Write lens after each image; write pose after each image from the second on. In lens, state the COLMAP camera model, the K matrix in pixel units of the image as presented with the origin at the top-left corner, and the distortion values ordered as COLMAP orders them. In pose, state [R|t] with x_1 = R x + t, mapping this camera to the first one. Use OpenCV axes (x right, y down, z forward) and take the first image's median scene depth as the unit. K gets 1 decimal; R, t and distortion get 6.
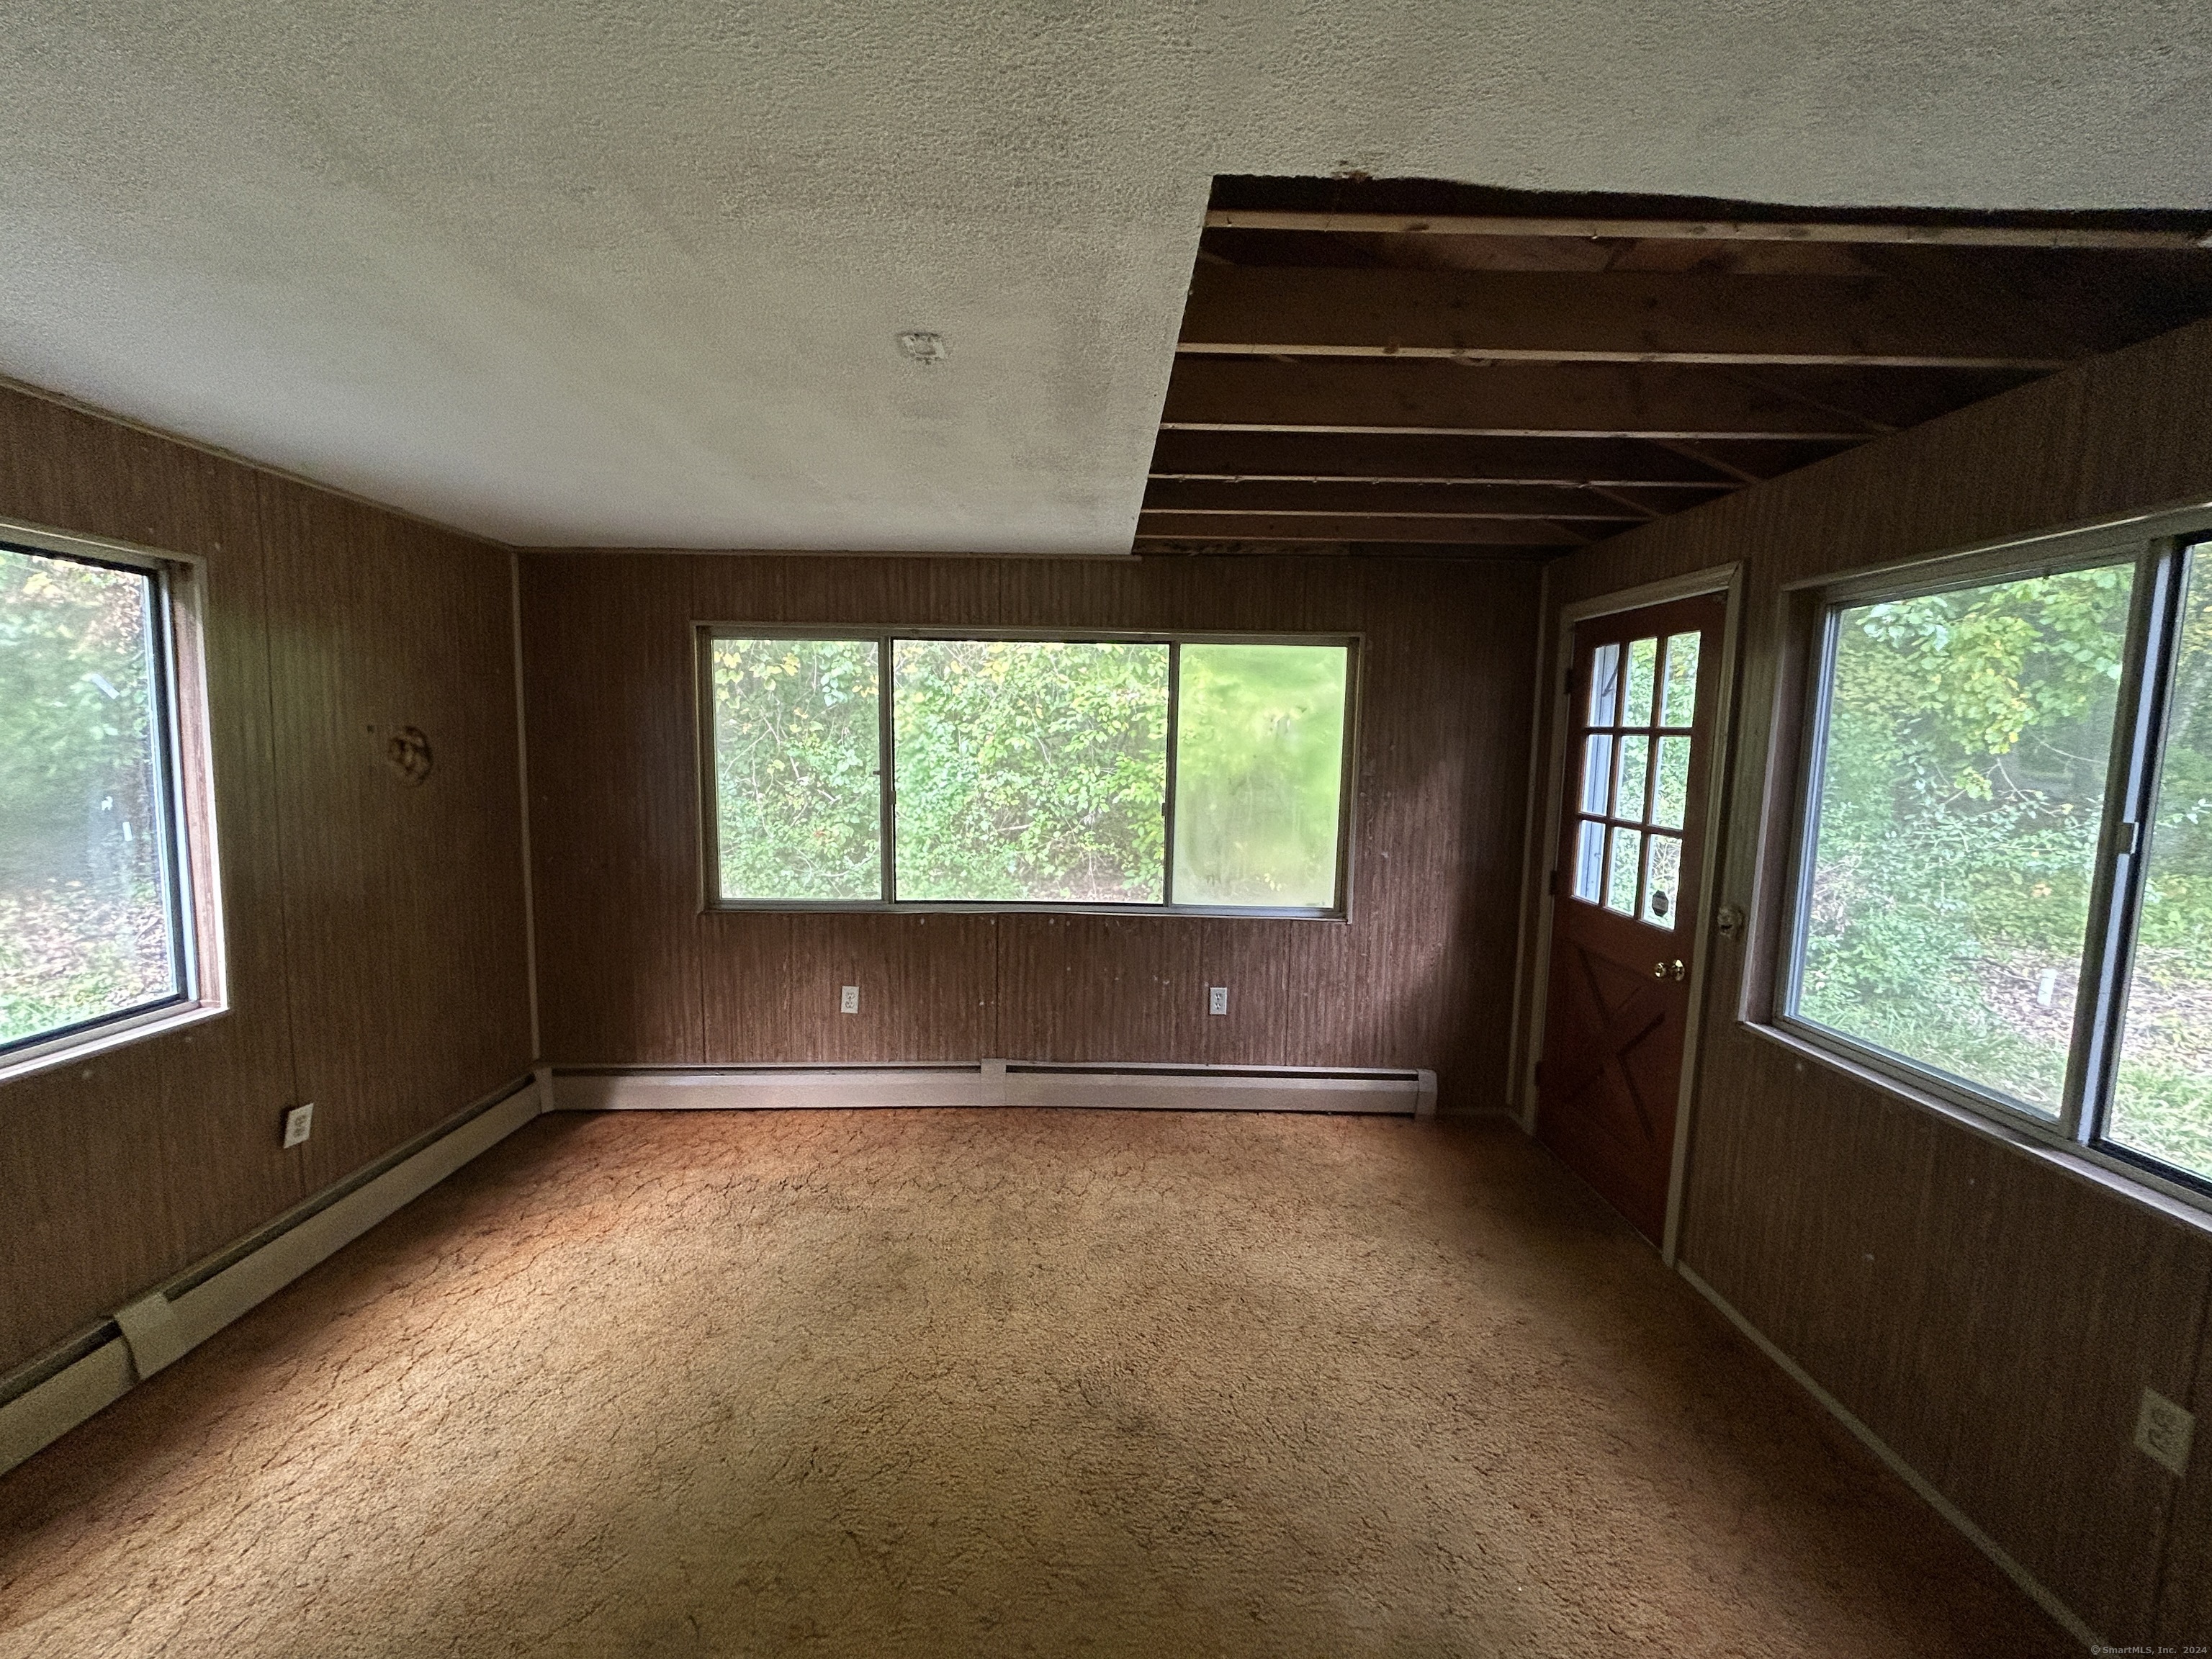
lens RADIAL K [[889.3, 0, 1091.6], [0, 889.3, 834.6], [0, 0, 1]] dist [-0.001727, 0.000804]
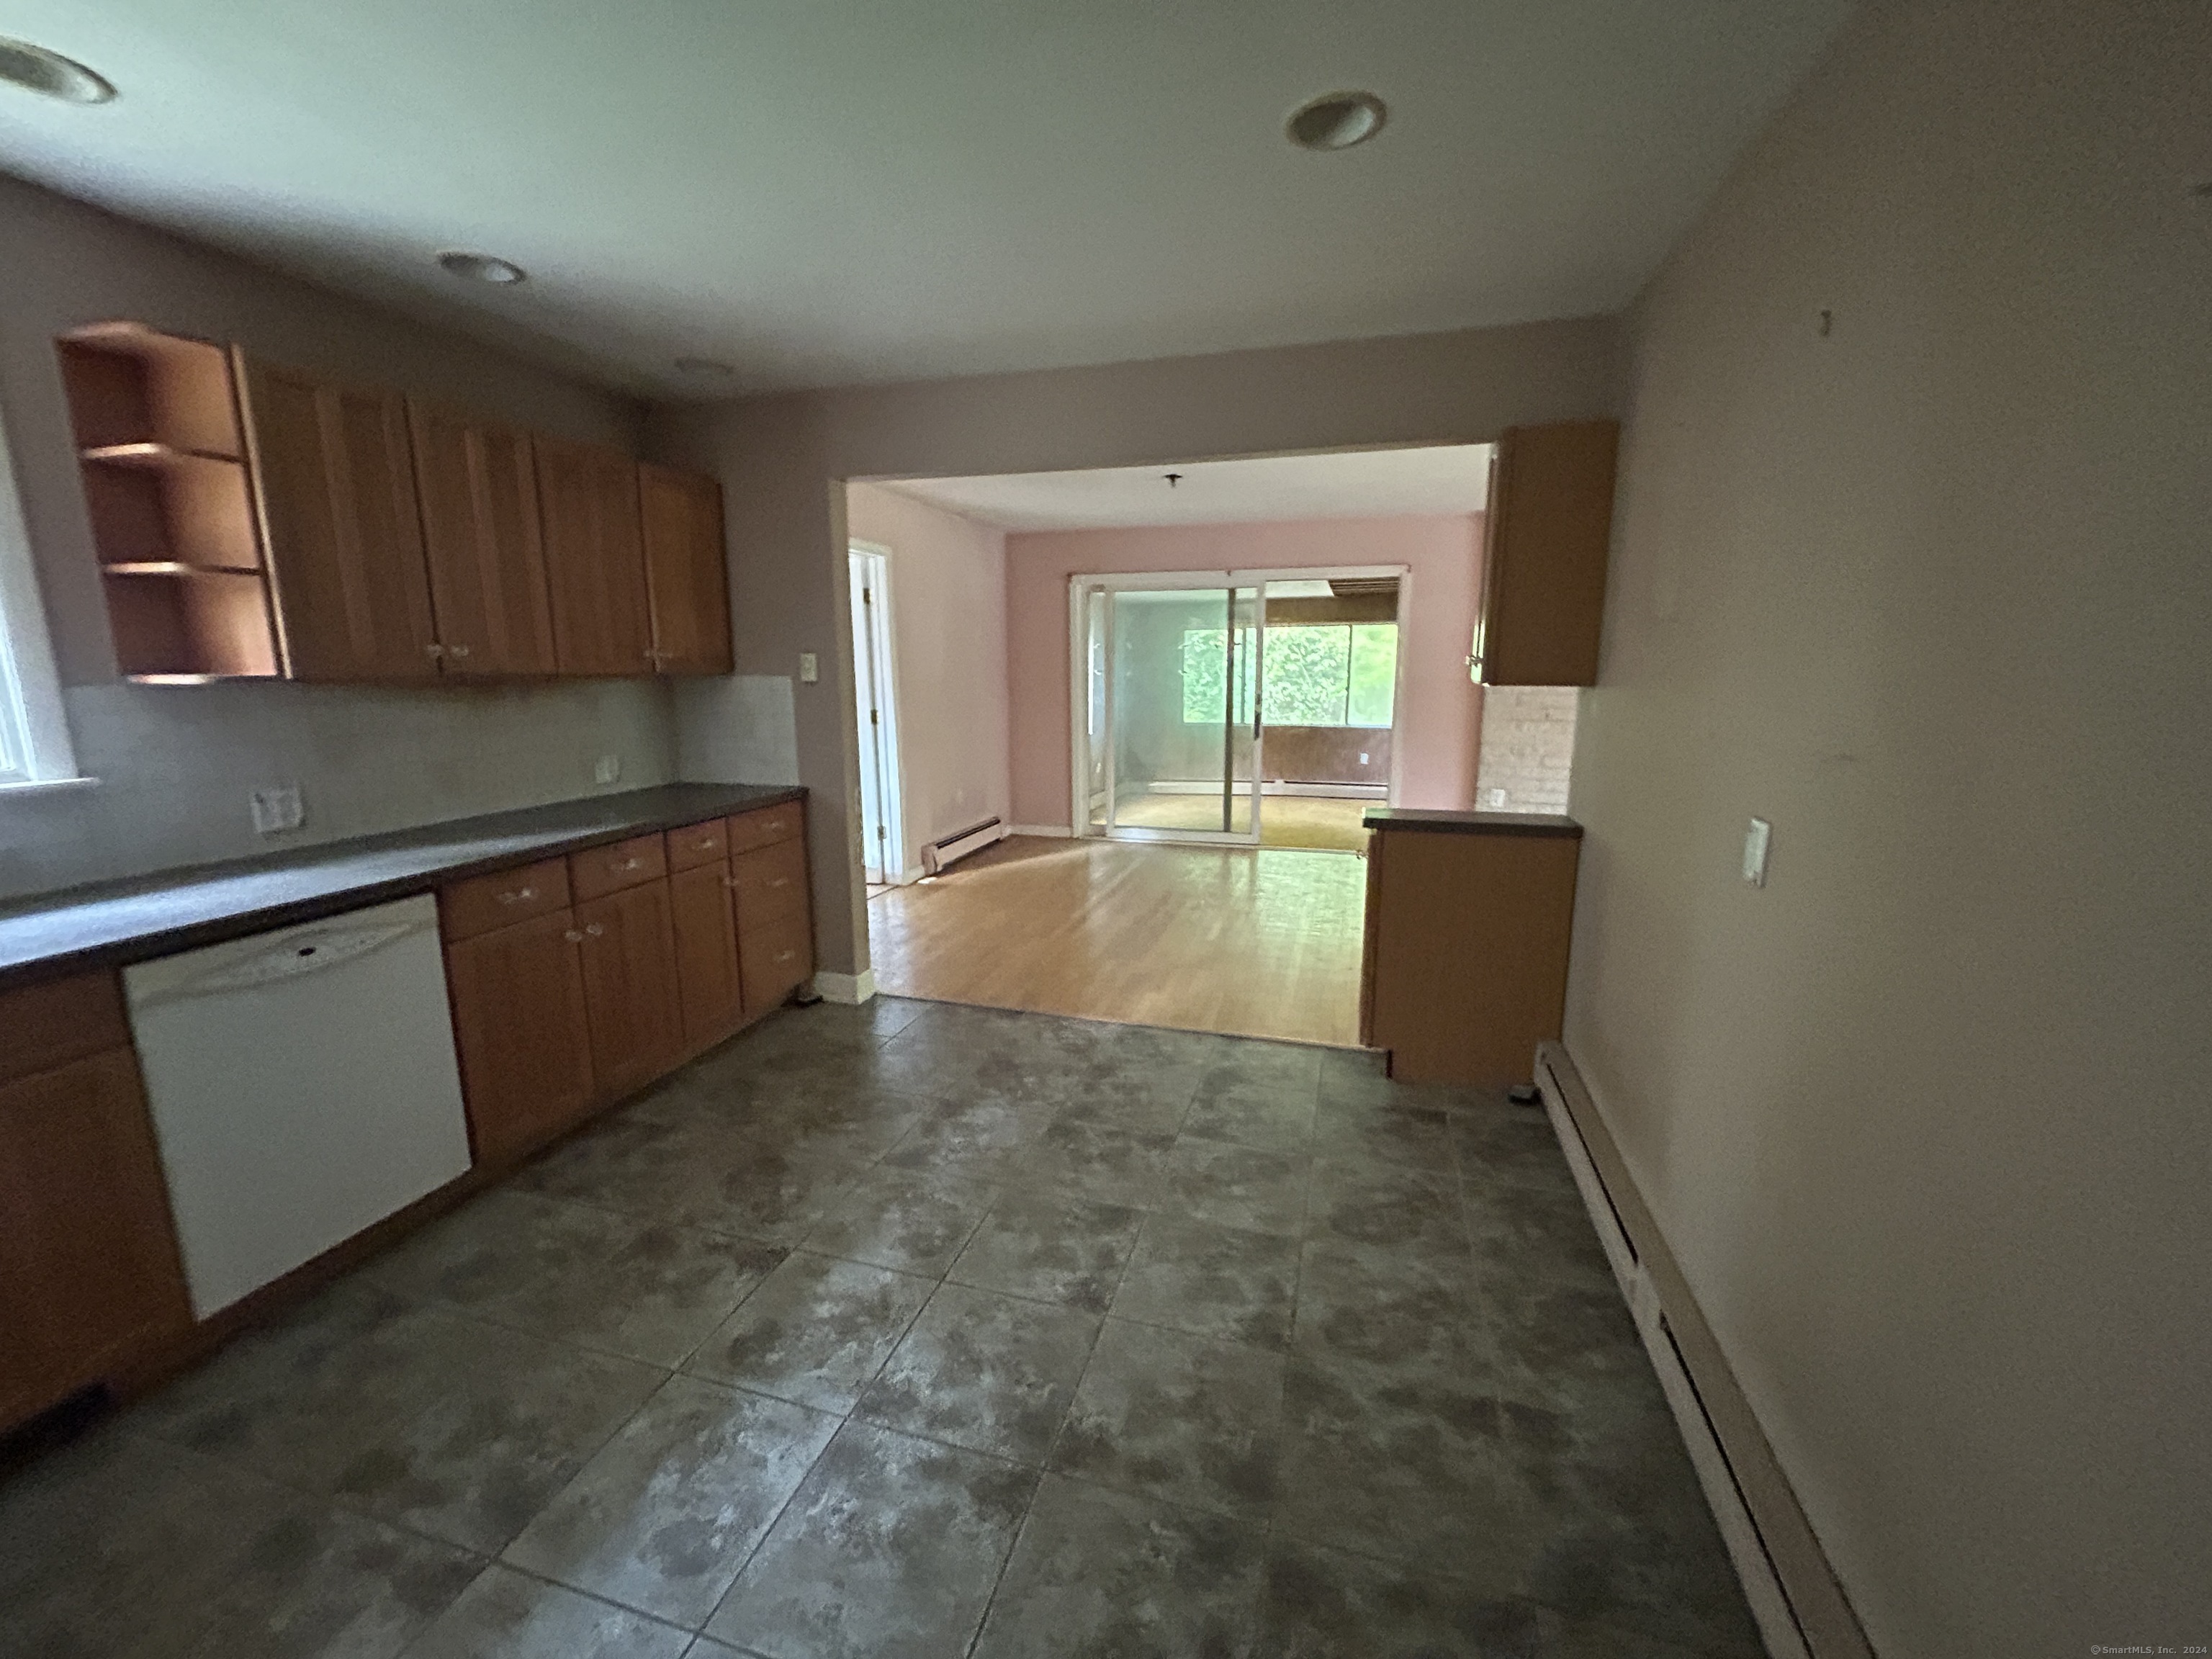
lens RADIAL K [[889.3, 0, 1098.6], [0, 889.3, 831.9], [0, 0, 1]] dist [-0.001727, 0.000804]
pose [[0.958481, 0.029367, -0.283642, 0.206893], [-0.010090, 0.997553, 0.069185, 0.336482], [0.284979, -0.063450, 0.956431, -2.685990]]
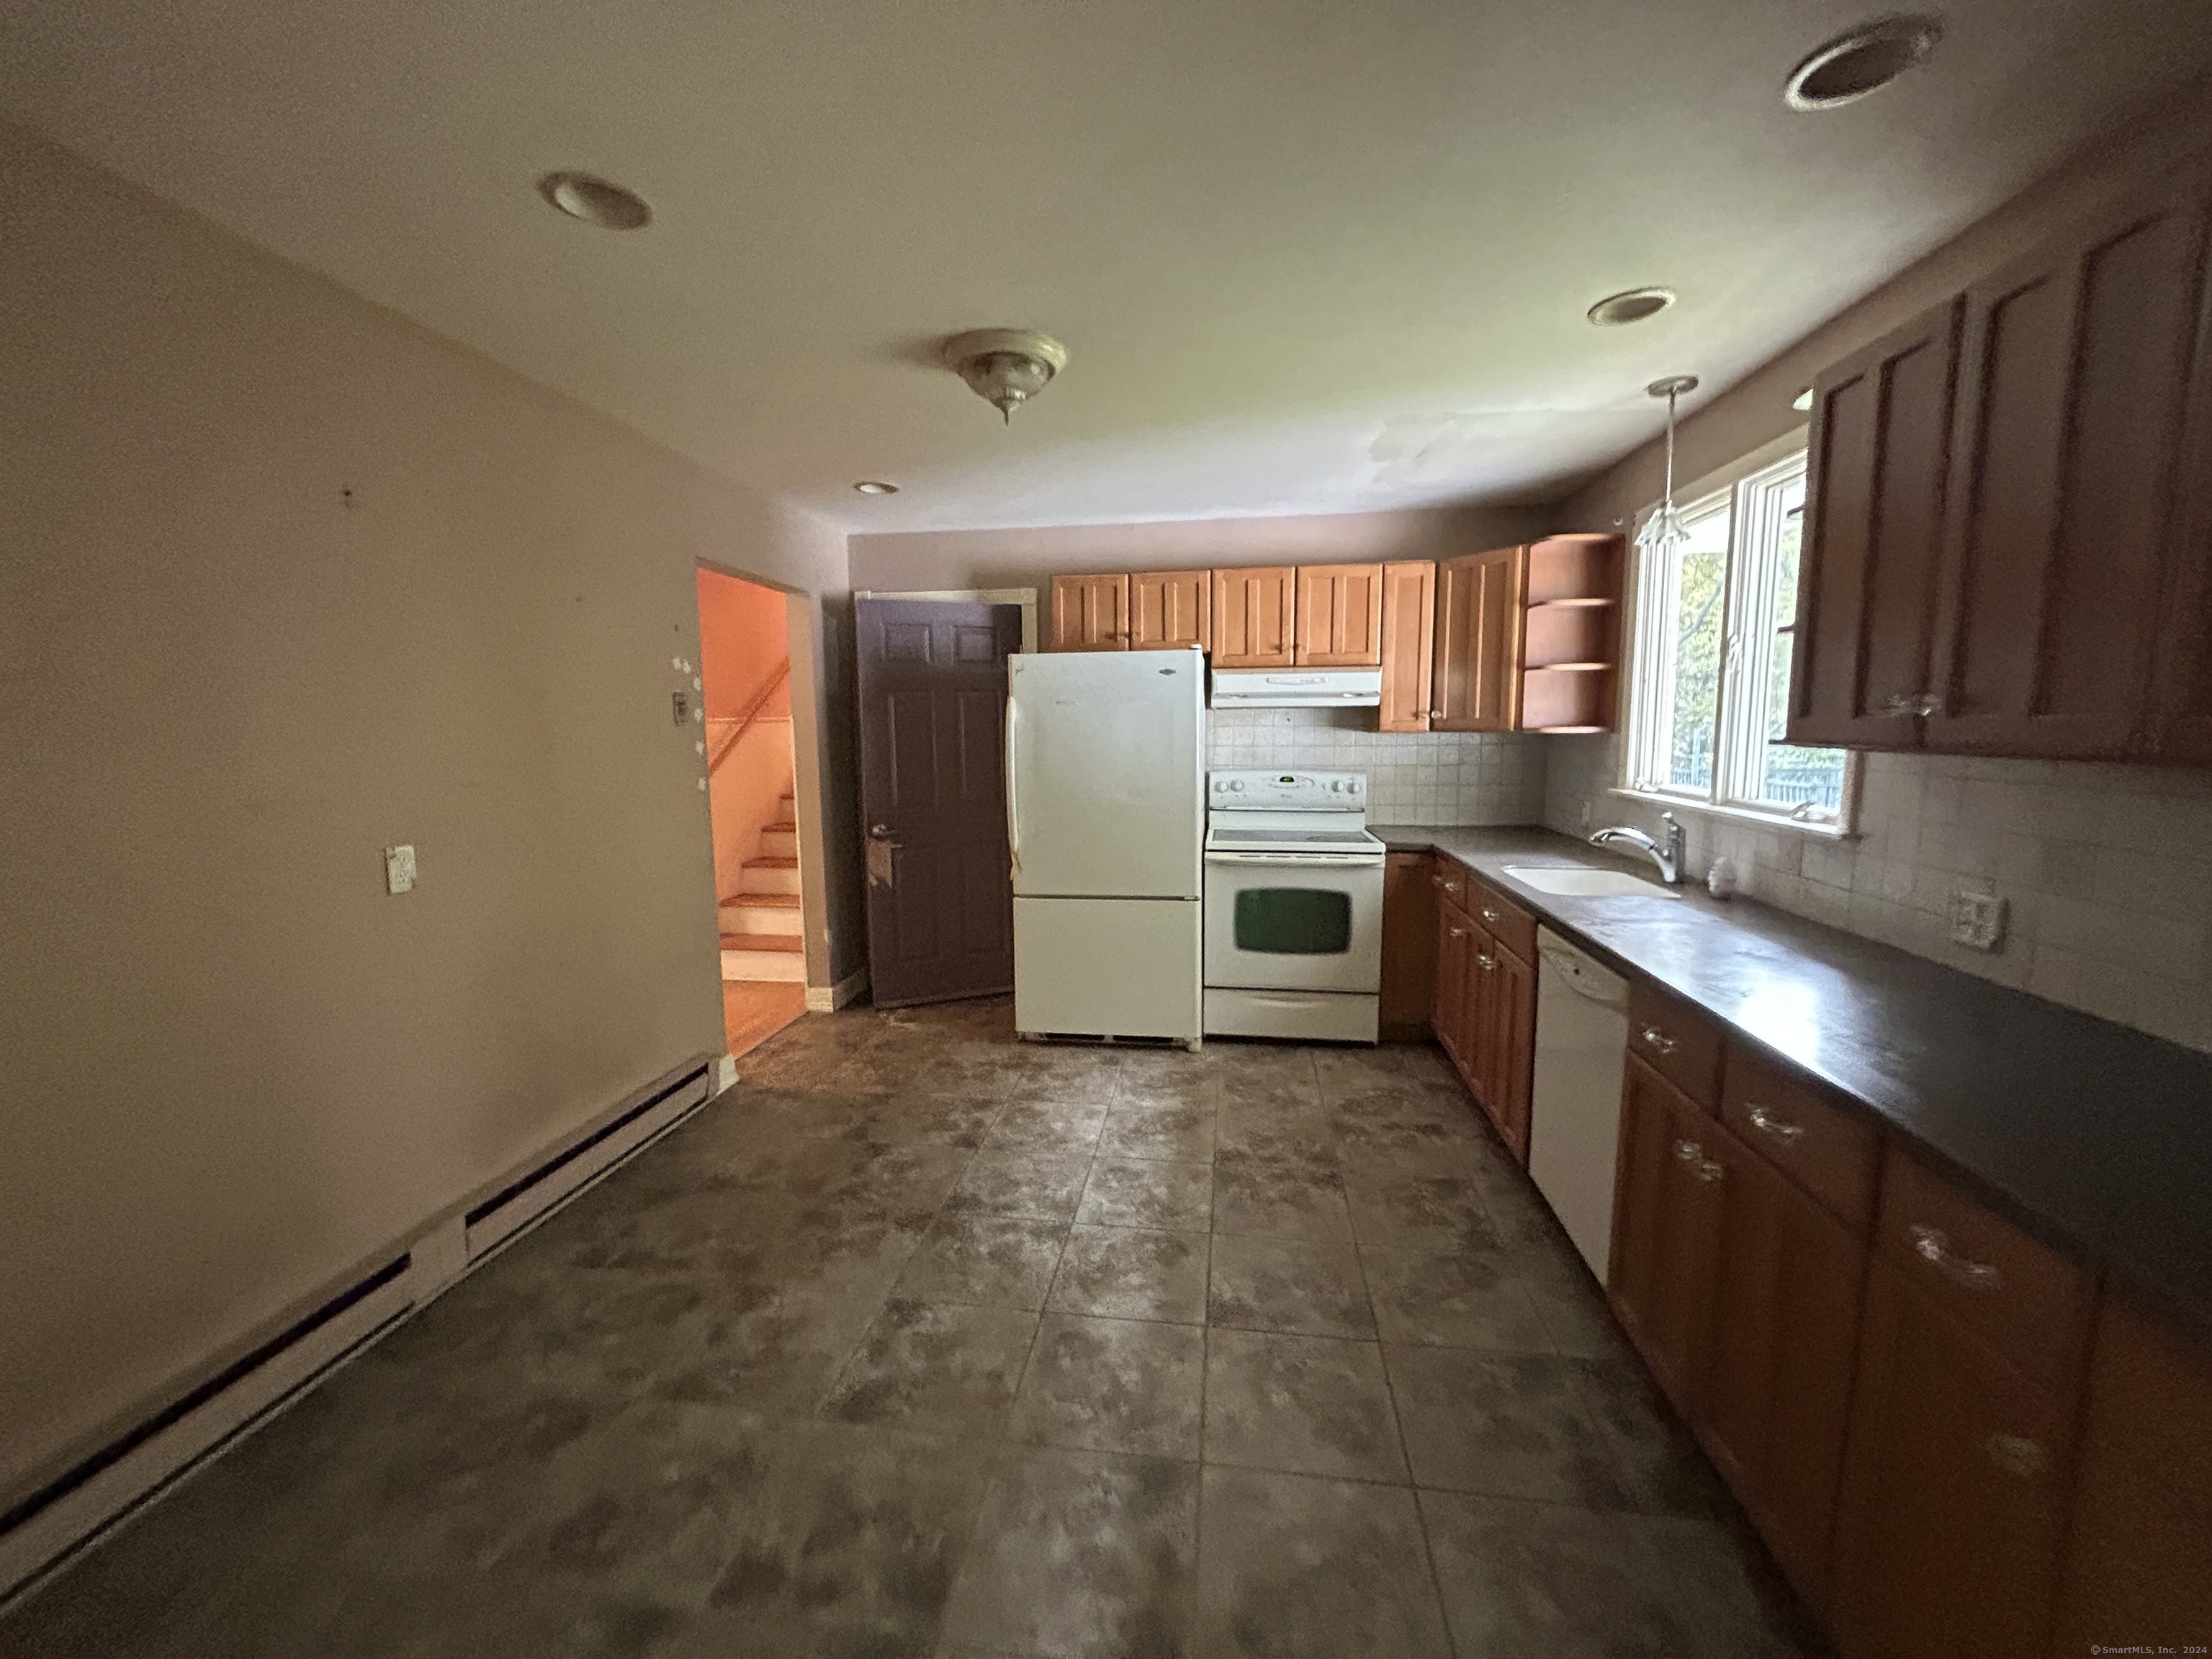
lens RADIAL K [[889.3, 0, 1101.2], [0, 889.3, 827.1], [0, 0, 1]] dist [-0.001727, 0.000804]
pose [[-0.988951, -0.032525, 0.144632, -0.310875], [0.002482, 0.971865, 0.235527, 0.149876], [-0.148223, 0.233284, -0.961046, -1.275958]]
